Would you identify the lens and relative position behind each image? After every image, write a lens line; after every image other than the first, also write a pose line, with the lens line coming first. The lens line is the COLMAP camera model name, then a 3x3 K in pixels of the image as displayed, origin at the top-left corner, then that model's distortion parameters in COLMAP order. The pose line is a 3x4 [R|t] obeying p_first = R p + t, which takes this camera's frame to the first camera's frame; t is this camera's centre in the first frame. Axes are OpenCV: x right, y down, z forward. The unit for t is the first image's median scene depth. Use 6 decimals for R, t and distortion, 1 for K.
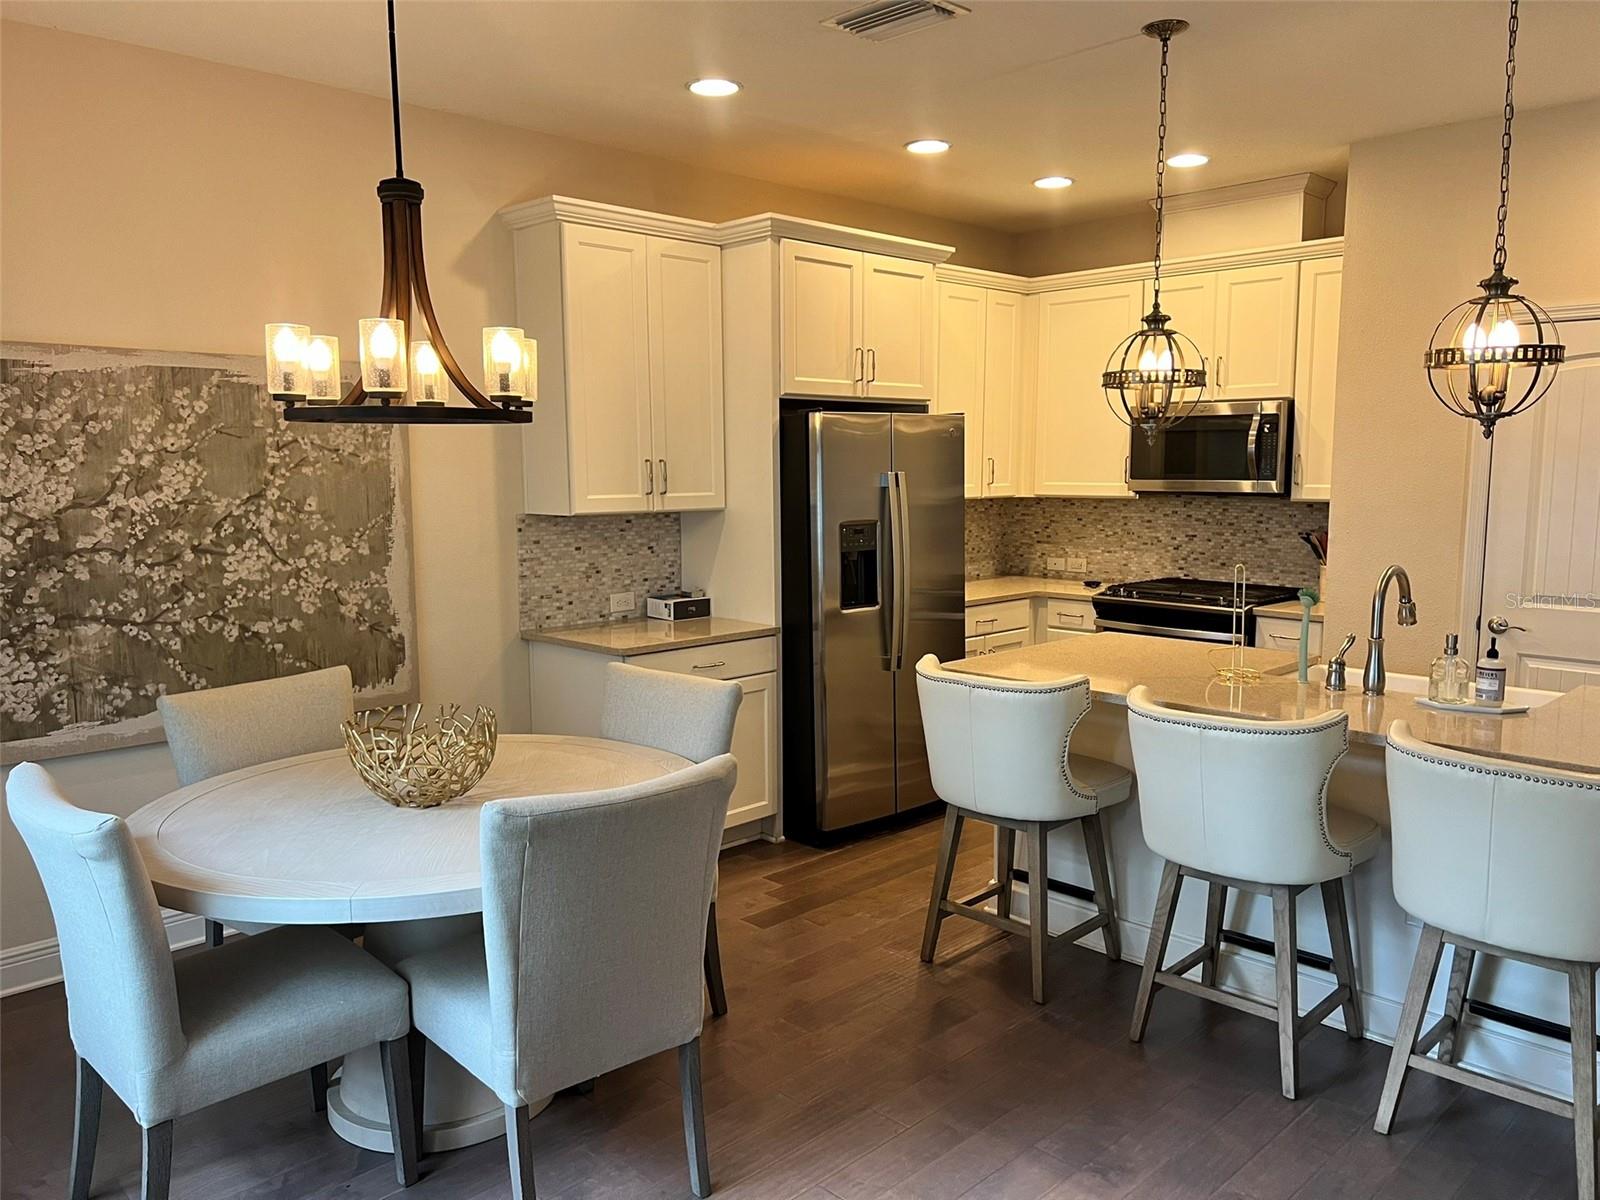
lens RADIAL K [[1209.3, 0, 804.6], [0, 1209.3, 606.9], [0, 0, 1]] dist [0.063005, -0.063130]
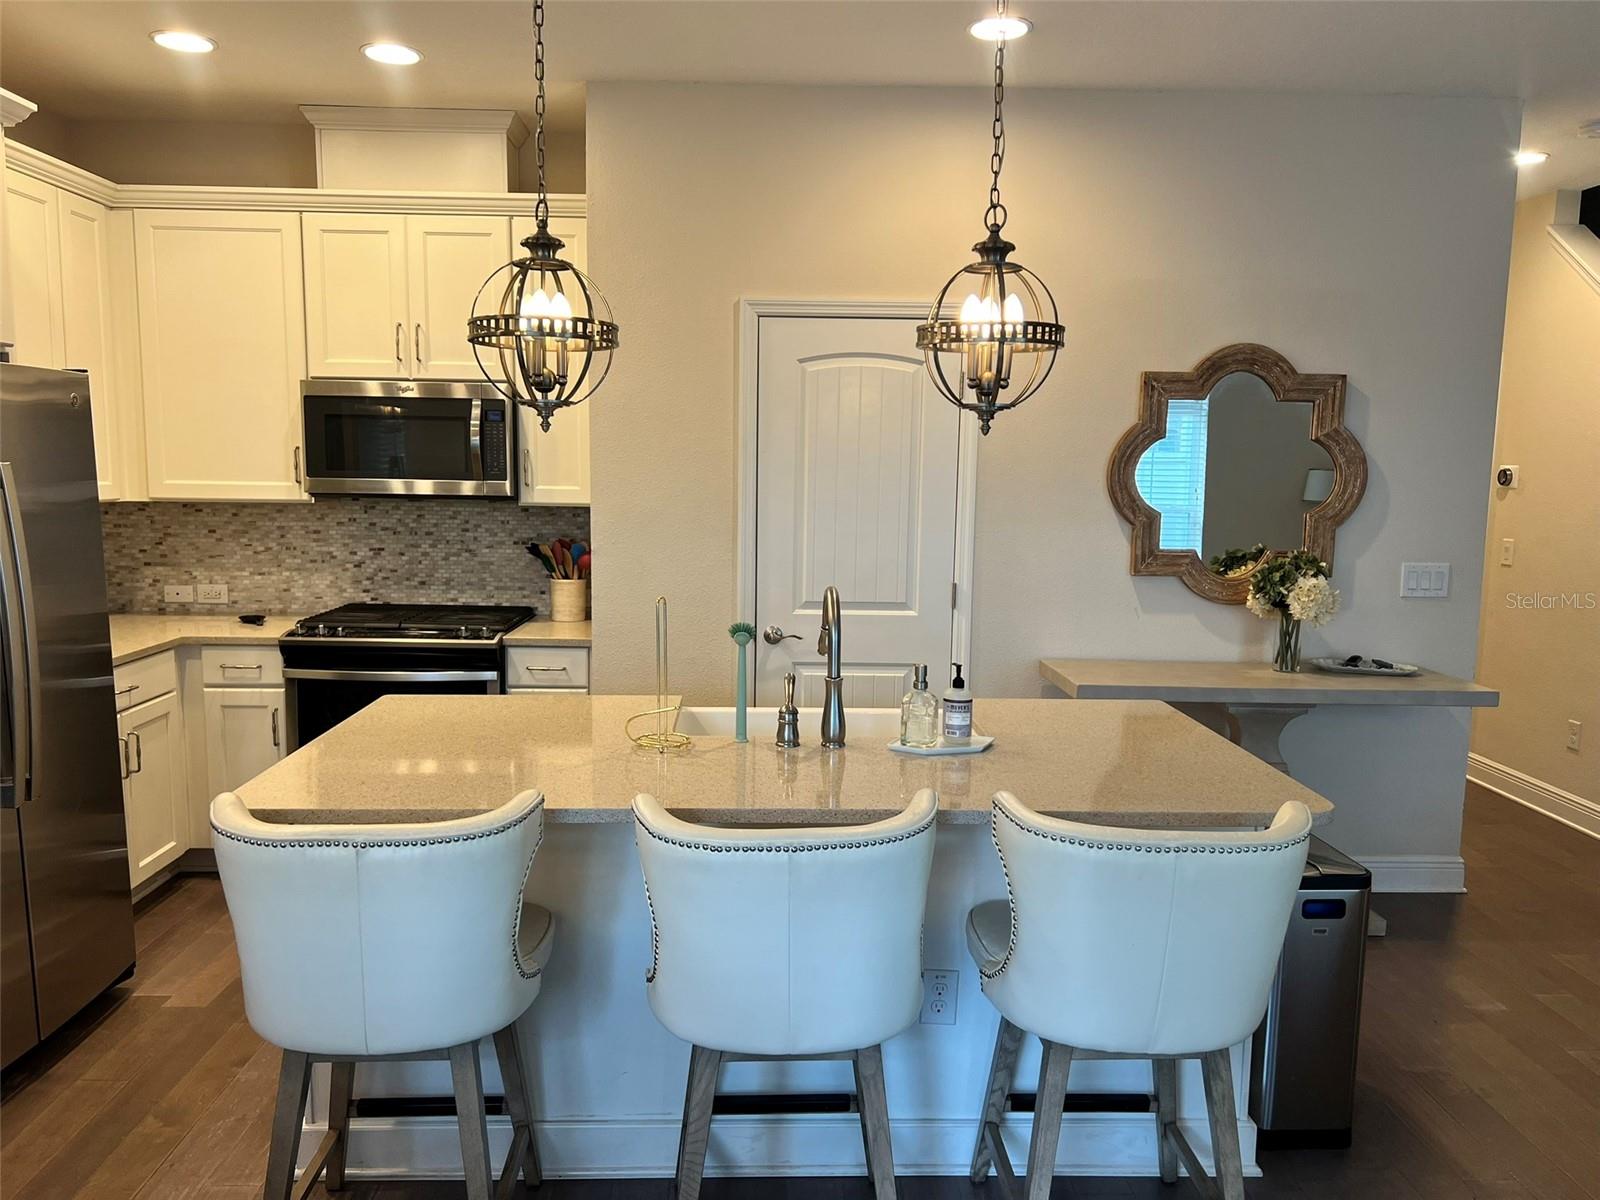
lens RADIAL K [[1209.3, 0, 793.9], [0, 1209.3, 611.9], [0, 0, 1]] dist [0.063005, -0.063130]
pose [[0.690358, -0.077700, 0.719283, -0.149226], [0.073001, 0.996623, 0.037594, -0.059250], [-0.719775, 0.026555, 0.693699, 0.543817]]
